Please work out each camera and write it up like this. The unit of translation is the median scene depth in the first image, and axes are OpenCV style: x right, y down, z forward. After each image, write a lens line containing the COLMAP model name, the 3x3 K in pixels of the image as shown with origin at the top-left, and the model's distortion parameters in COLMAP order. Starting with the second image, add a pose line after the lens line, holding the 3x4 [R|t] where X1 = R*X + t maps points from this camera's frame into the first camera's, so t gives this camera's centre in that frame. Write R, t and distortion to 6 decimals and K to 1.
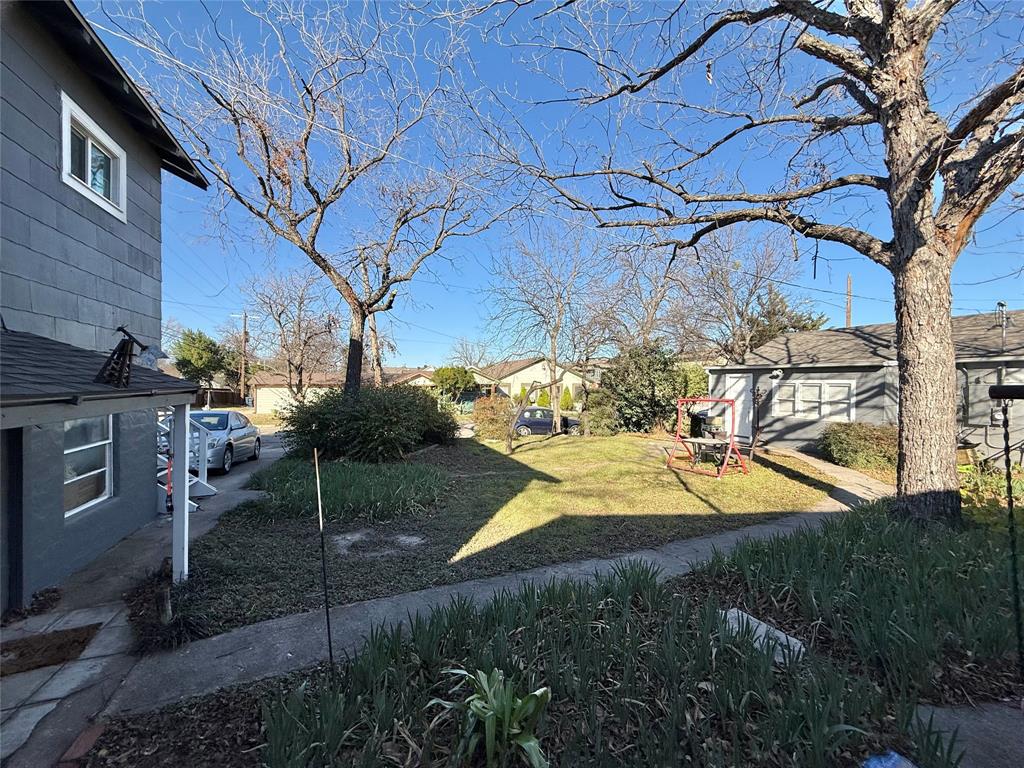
lens RADIAL K [[407.1, 0, 509.6], [0, 407.1, 384.9], [0, 0, 1]] dist [0.001305, -0.000587]
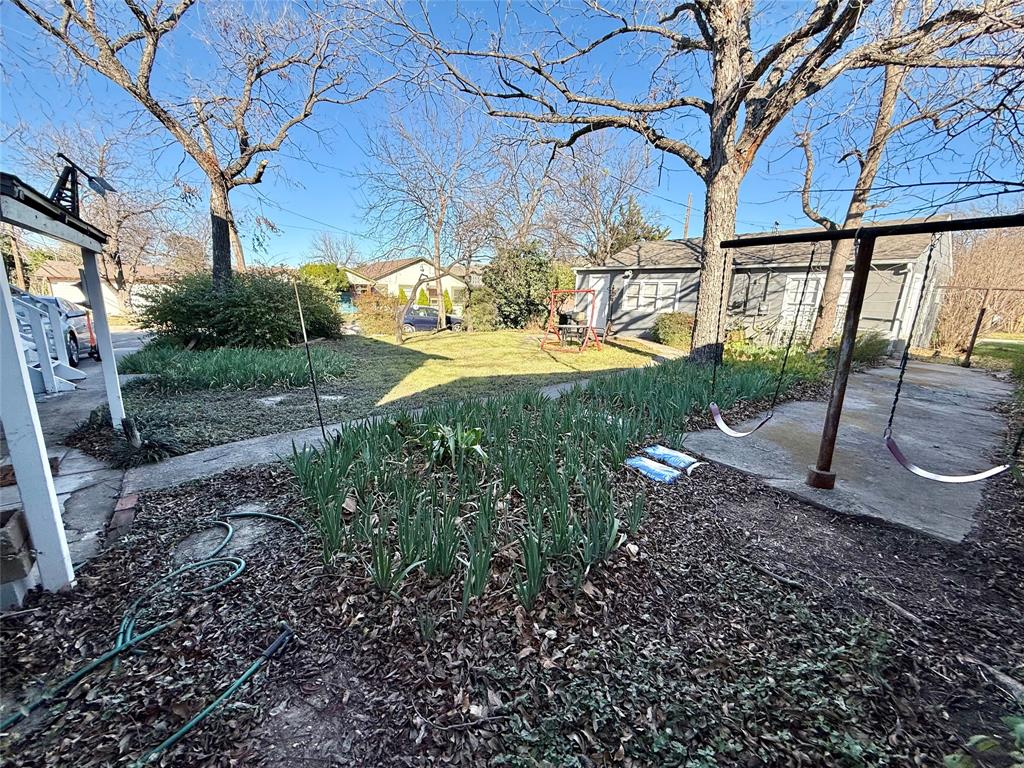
lens RADIAL K [[407.1, 0, 508.9], [0, 407.1, 386.0], [0, 0, 1]] dist [0.001305, -0.000587]
pose [[0.955374, -0.047425, 0.291568, -0.053365], [-0.018562, 0.975440, 0.219480, 0.045765], [-0.294816, -0.215098, 0.931030, -0.101402]]
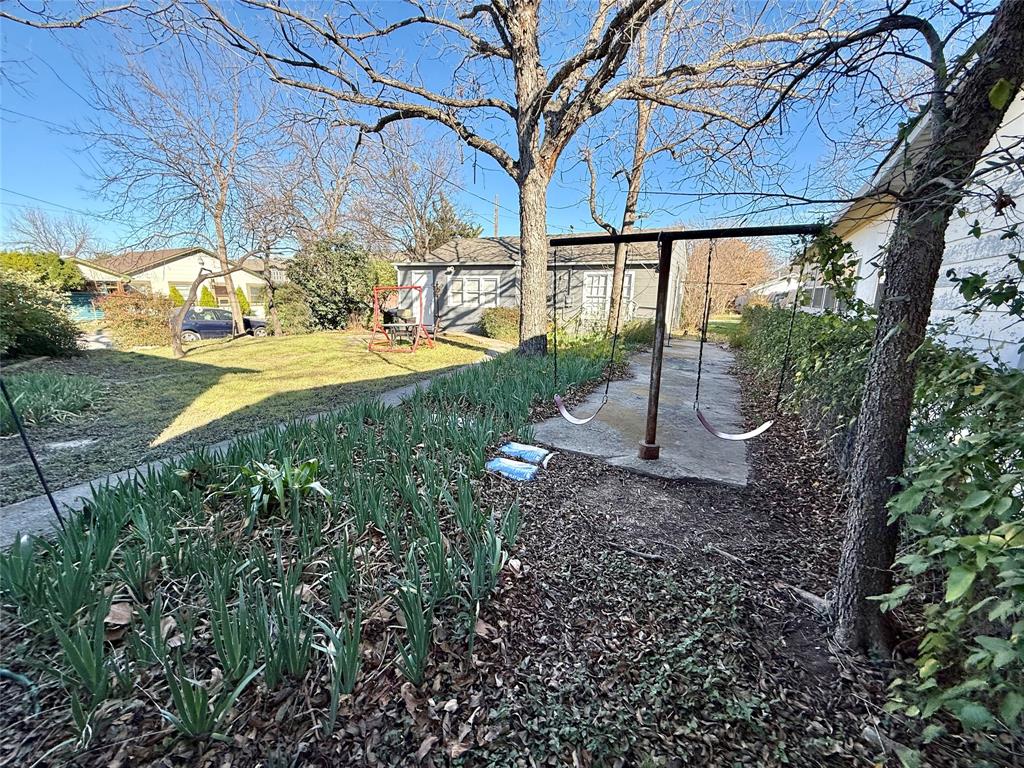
lens RADIAL K [[407.1, 0, 509.0], [0, 407.1, 385.6], [0, 0, 1]] dist [0.001305, -0.000587]
pose [[0.749304, -0.143955, 0.646391, -0.052078], [-0.005129, 0.974796, 0.223038, 0.044118], [-0.662207, -0.170439, 0.729680, -0.067058]]
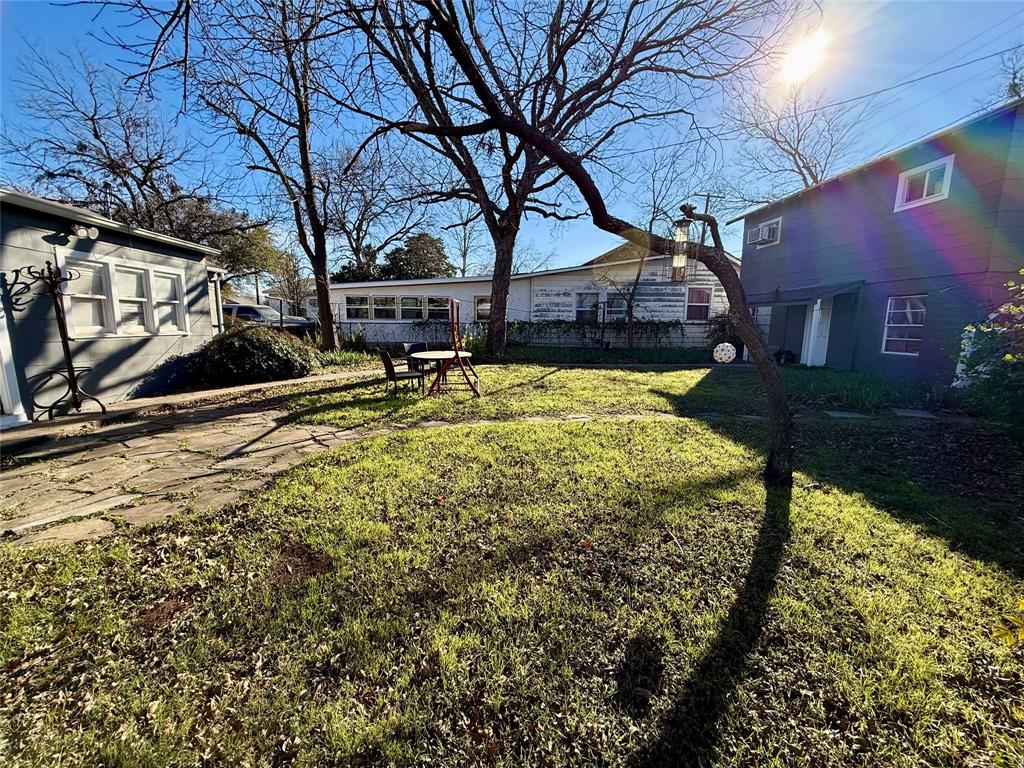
lens RADIAL K [[407.1, 0, 522.0], [0, 407.1, 382.3], [0, 0, 1]] dist [0.001305, -0.000587]
pose [[-0.967378, -0.069873, 0.243512, 0.138669], [-0.033268, 0.987926, 0.151315, 0.053056], [-0.251145, 0.138277, -0.958022, 1.609776]]
